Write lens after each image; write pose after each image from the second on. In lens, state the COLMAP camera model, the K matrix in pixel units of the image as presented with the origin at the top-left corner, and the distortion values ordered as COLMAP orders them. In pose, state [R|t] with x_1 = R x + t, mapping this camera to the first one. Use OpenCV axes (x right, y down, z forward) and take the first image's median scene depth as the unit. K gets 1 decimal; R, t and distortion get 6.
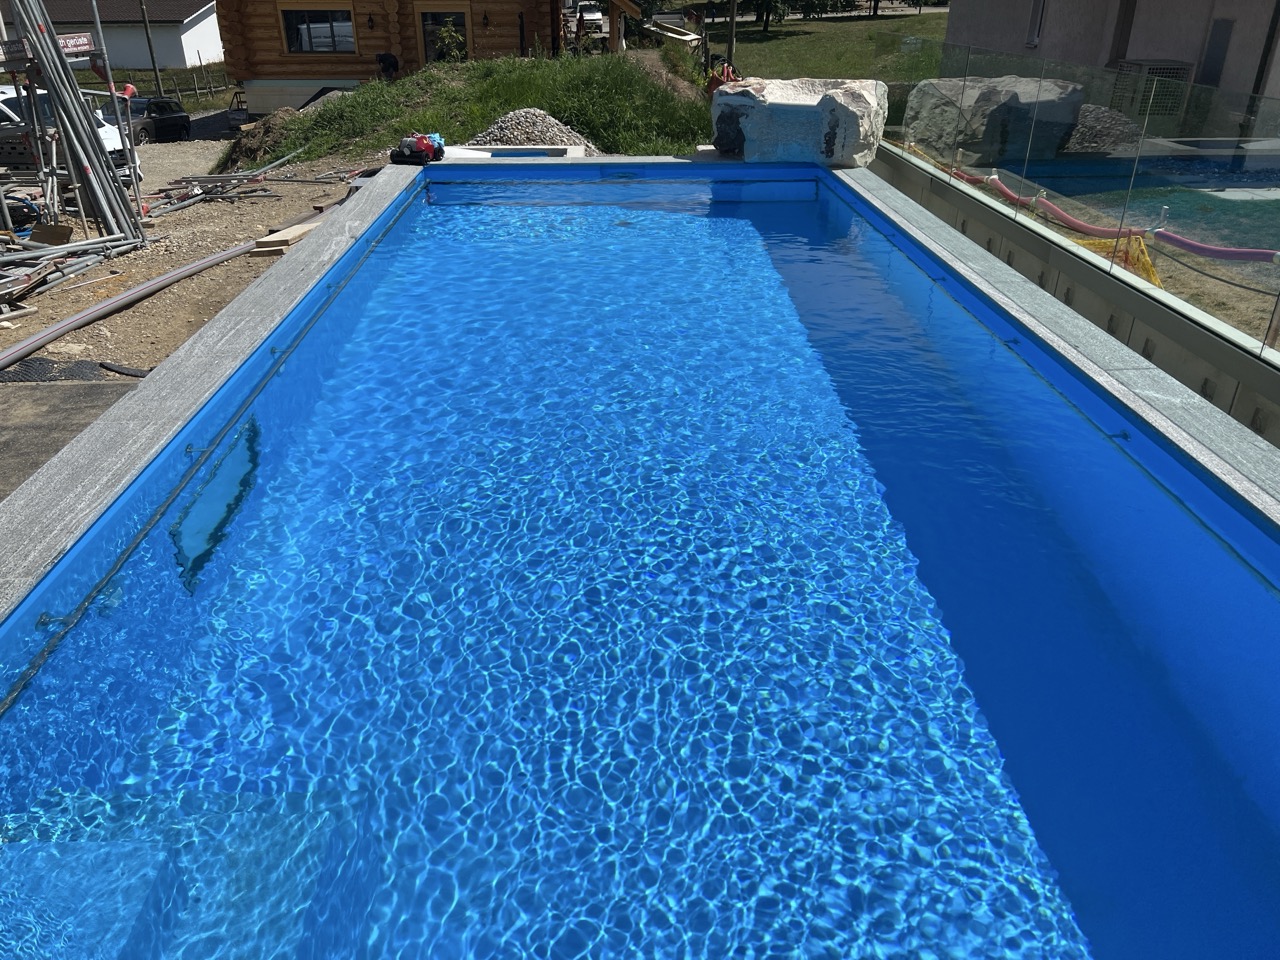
lens RADIAL K [[961.8, 0, 633.2], [0, 961.8, 488.2], [0, 0, 1]] dist [0.055734, -0.063328]
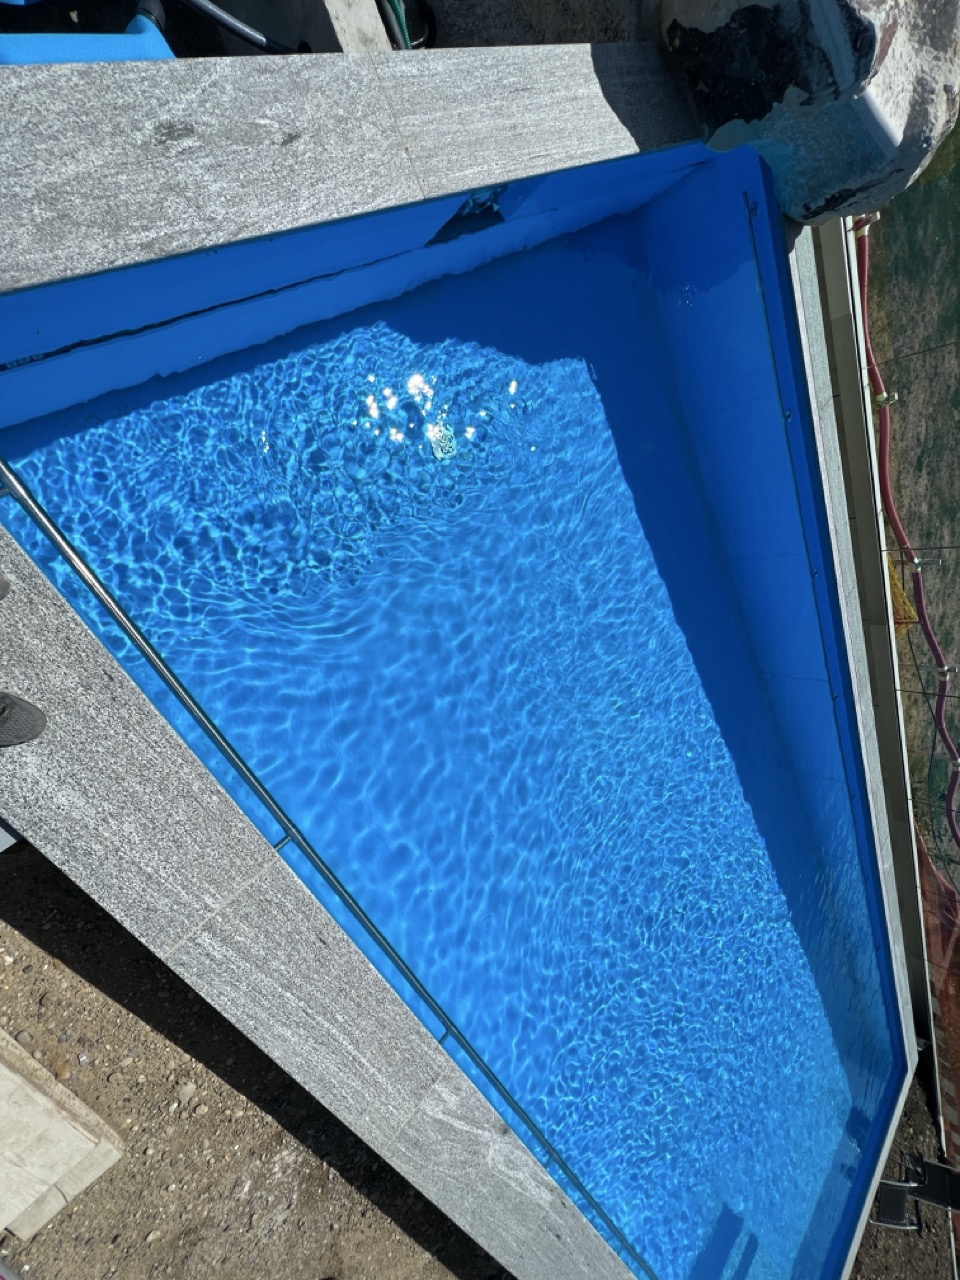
lens RADIAL K [[513.4, 0, 474.7], [0, 513.4, 642.9], [0, 0, 1]] dist [-0.001919, 0.000213]
pose [[0.702955, -0.531122, 0.473037, -0.214809], [-0.354950, 0.314370, 0.880444, -0.459634], [-0.616332, -0.786817, 0.032467, 0.908575]]
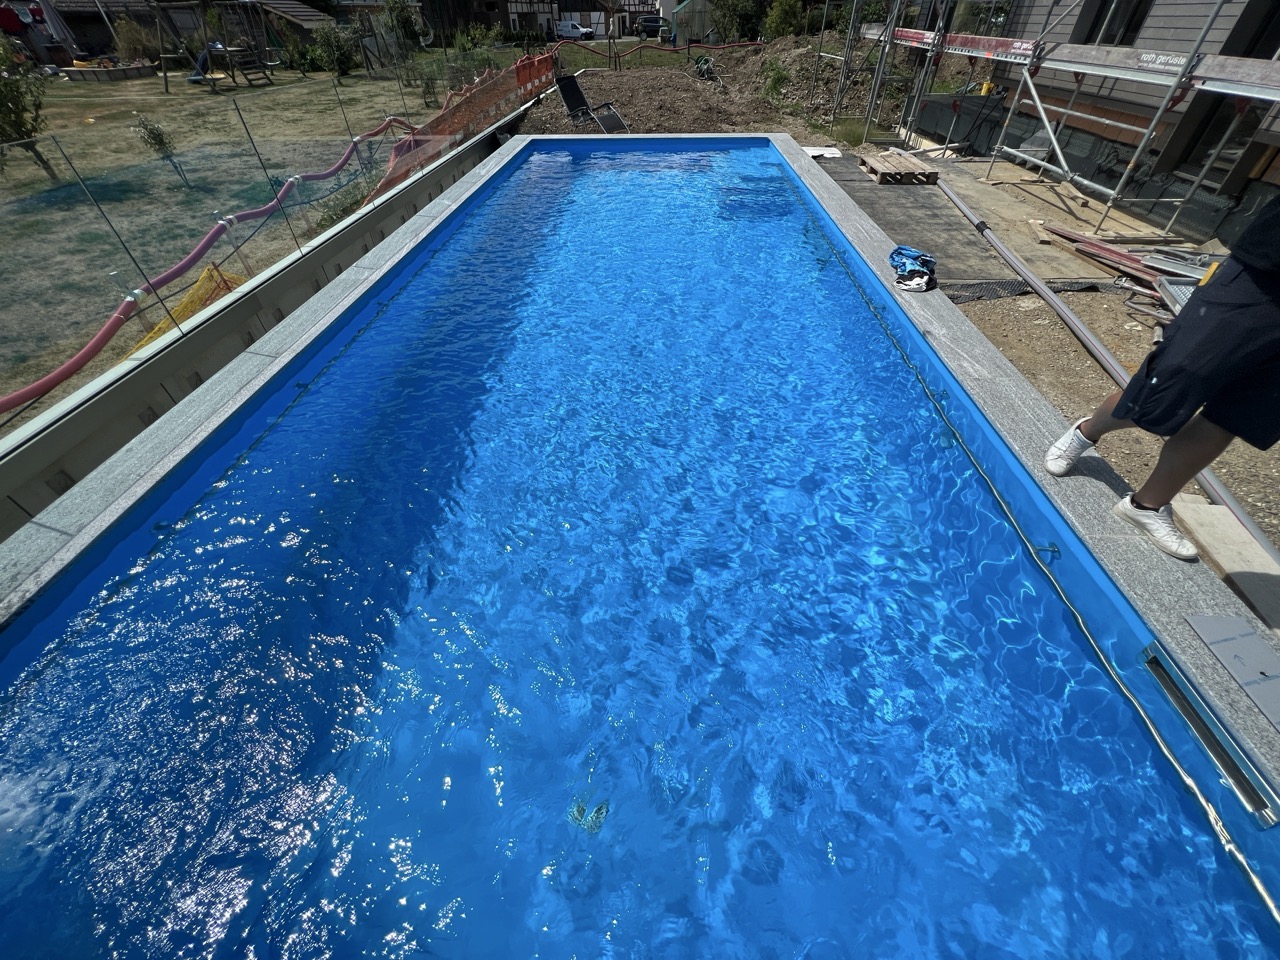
lens RADIAL K [[513.4, 0, 643.0], [0, 513.4, 485.8], [0, 0, 1]] dist [-0.001919, 0.000213]
pose [[-0.997127, -0.040547, 0.063983, -0.044785], [0.046485, 0.339379, 0.939500, -0.492911], [-0.059808, 0.939775, -0.336519, 0.961742]]
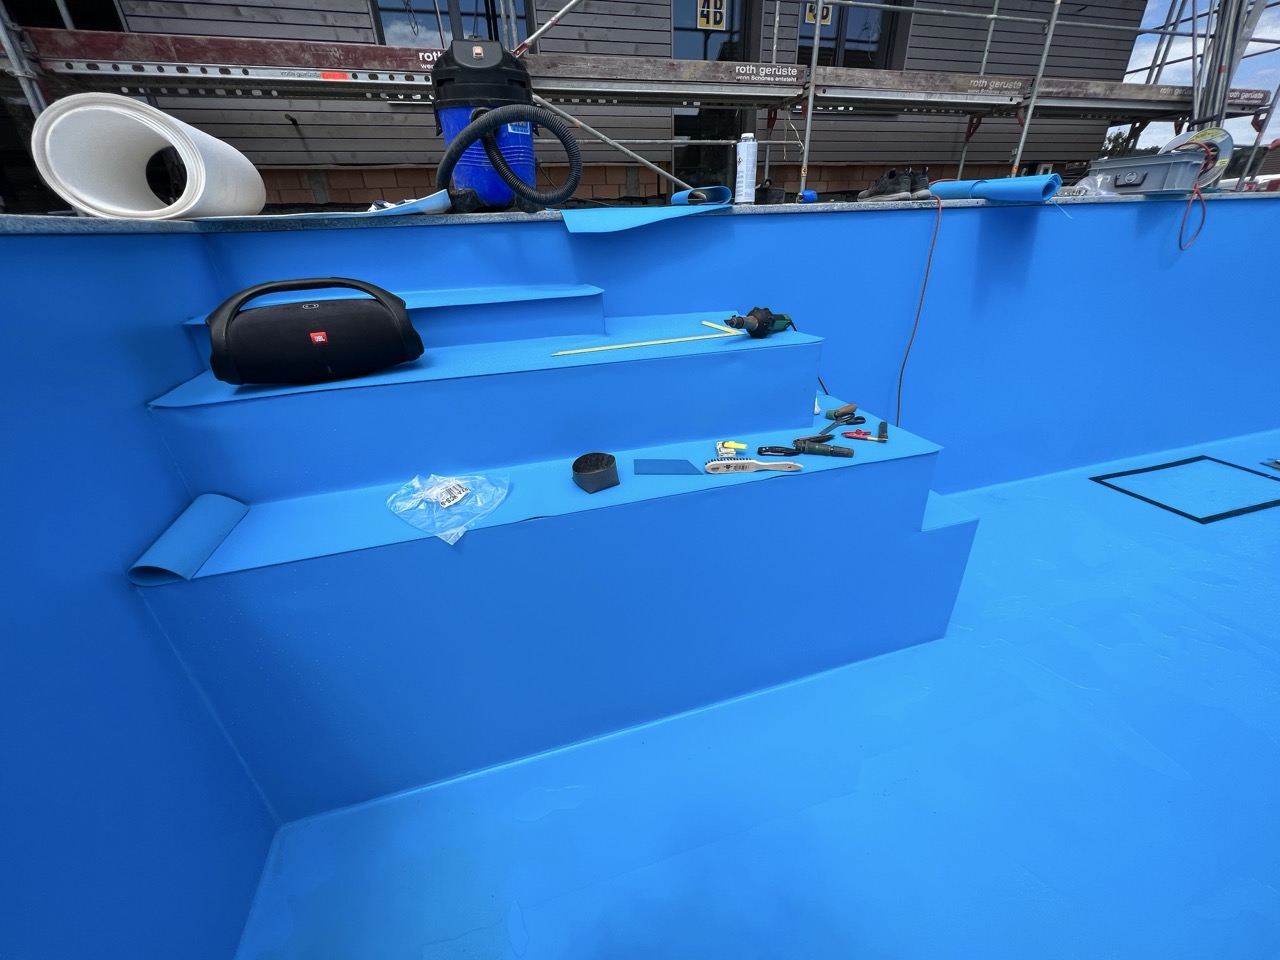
lens RADIAL K [[517.2, 0, 641.4], [0, 517.2, 484.0], [0, 0, 1]] dist [-0.000656, -0.000256]
pose [[0.256219, 0.428071, -0.866664, 0.042824], [-0.419092, 0.857136, 0.299465, 0.121269], [0.871042, 0.286483, 0.399016, 0.148743]]
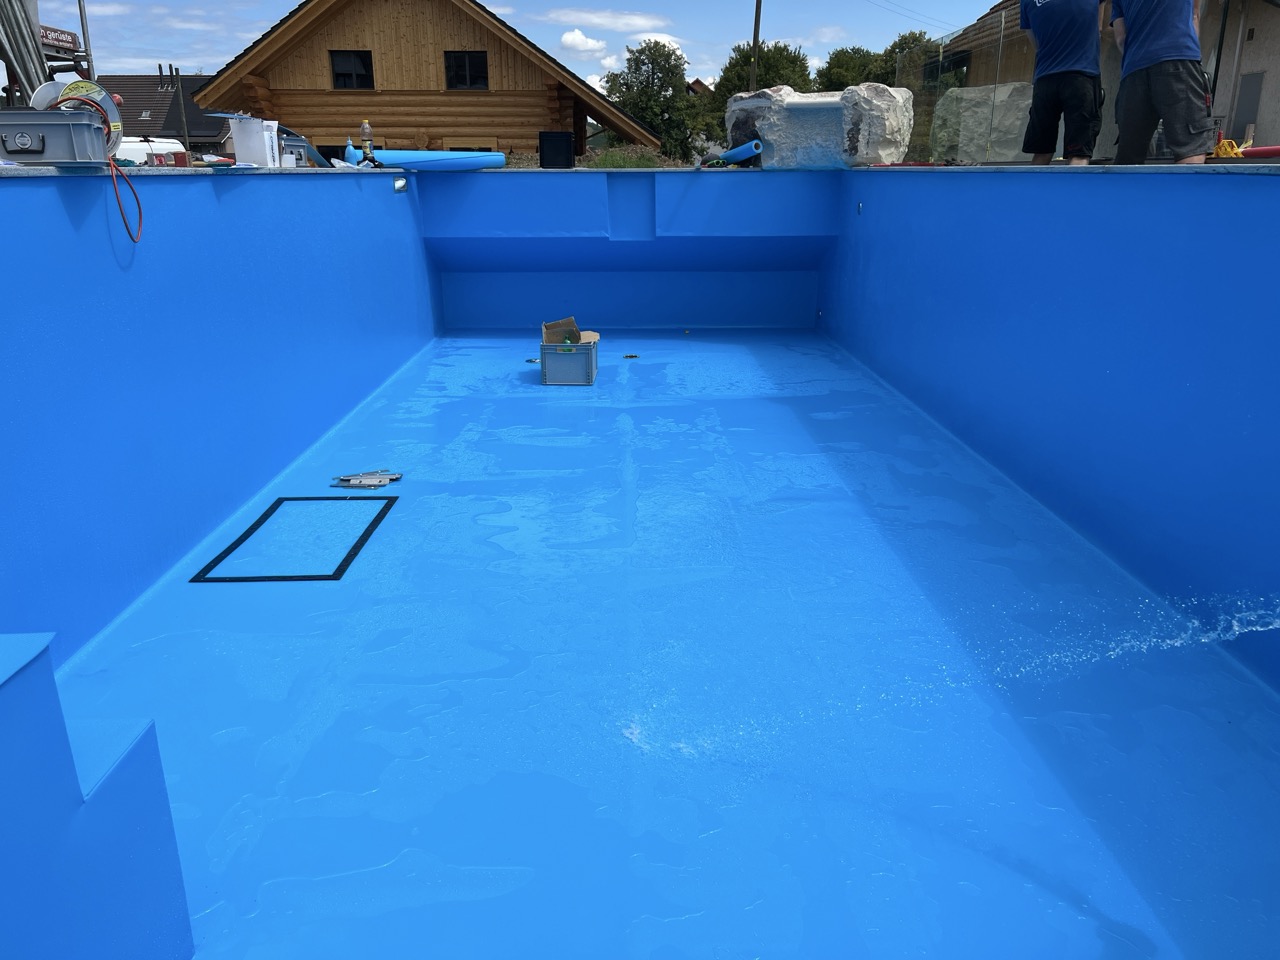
lens RADIAL K [[960.0, 0, 640.0], [0, 960.0, 480.0], [0, 0, 1]] dist [0.054141, -0.060000]
pose [[0.999861, 0.004473, -0.016058, 0.014772], [-0.007121, 0.985615, -0.168853, 0.121662], [0.015071, 0.168944, 0.985510, 0.137293]]
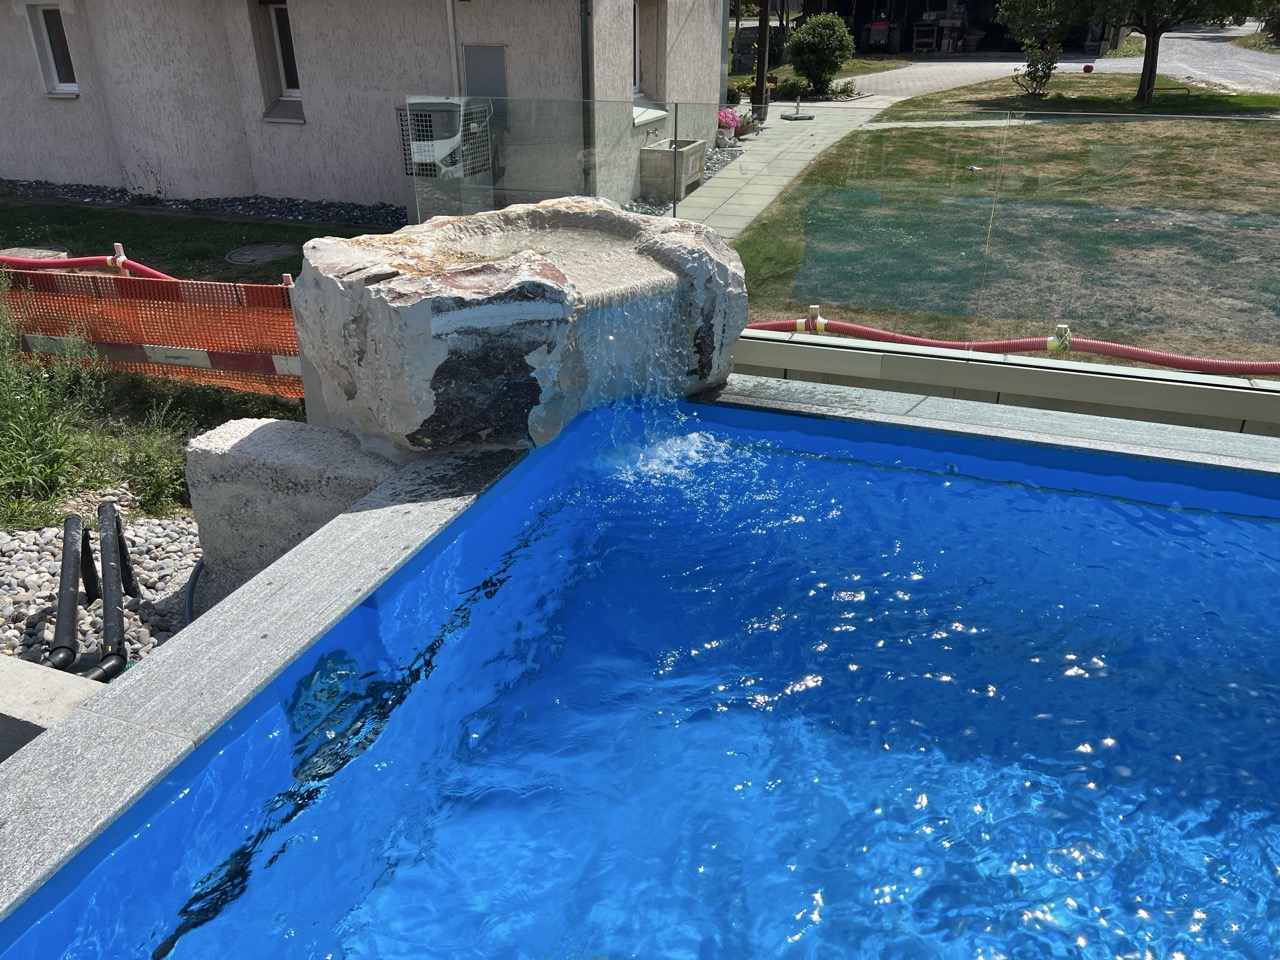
lens RADIAL K [[961.9, 0, 640.0], [0, 961.9, 480.0], [0, 0, 1]] dist [0.065816, -0.064830]
pose [[0.379278, -0.409010, 0.829976, -0.199161], [0.428609, 0.872619, 0.234161, -0.416081], [-0.820026, 0.266923, 0.506270, 0.808683]]
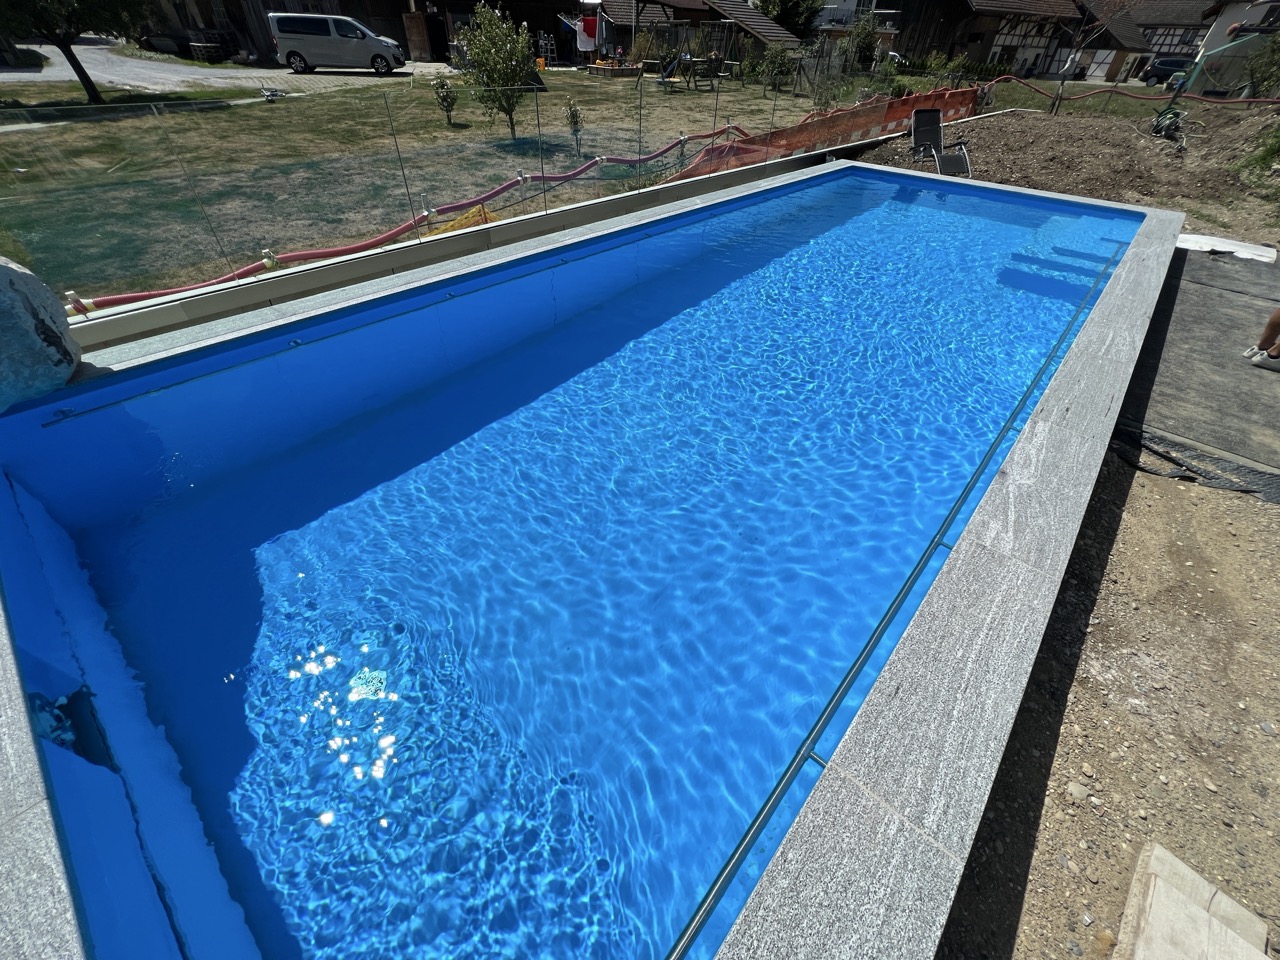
lens RADIAL K [[513.4, 0, 643.0], [0, 513.4, 485.8], [0, 0, 1]] dist [-0.001919, 0.000213]
pose [[-0.721968, -0.470868, 0.506997, -0.215882], [0.295732, 0.452446, 0.841330, -0.458210], [-0.625544, 0.757348, -0.187401, 0.900117]]
